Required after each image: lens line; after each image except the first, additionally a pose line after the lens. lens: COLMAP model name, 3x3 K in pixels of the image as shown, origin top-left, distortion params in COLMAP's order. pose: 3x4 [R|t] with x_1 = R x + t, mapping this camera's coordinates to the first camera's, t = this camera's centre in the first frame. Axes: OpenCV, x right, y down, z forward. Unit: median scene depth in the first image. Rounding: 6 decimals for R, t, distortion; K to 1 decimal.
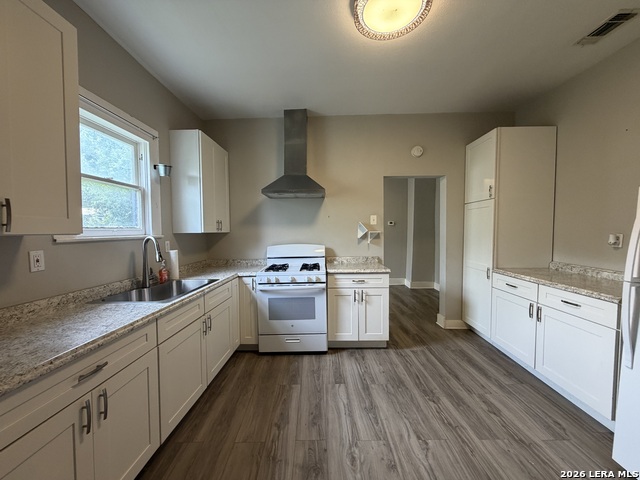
lens RADIAL K [[254.9, 0, 318.3], [0, 254.9, 240.9], [0, 0, 1]] dist [-0.001745, -0.000253]
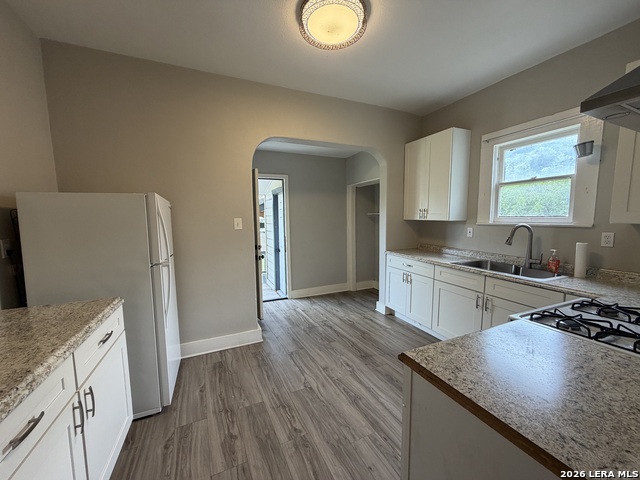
lens RADIAL K [[254.9, 0, 318.3], [0, 254.9, 240.9], [0, 0, 1]] dist [-0.001745, -0.000253]
pose [[-0.907393, 0.053694, -0.416840, 0.746919], [-0.006486, 0.989898, 0.141632, -0.109910], [0.420234, 0.131220, -0.897878, 1.809643]]
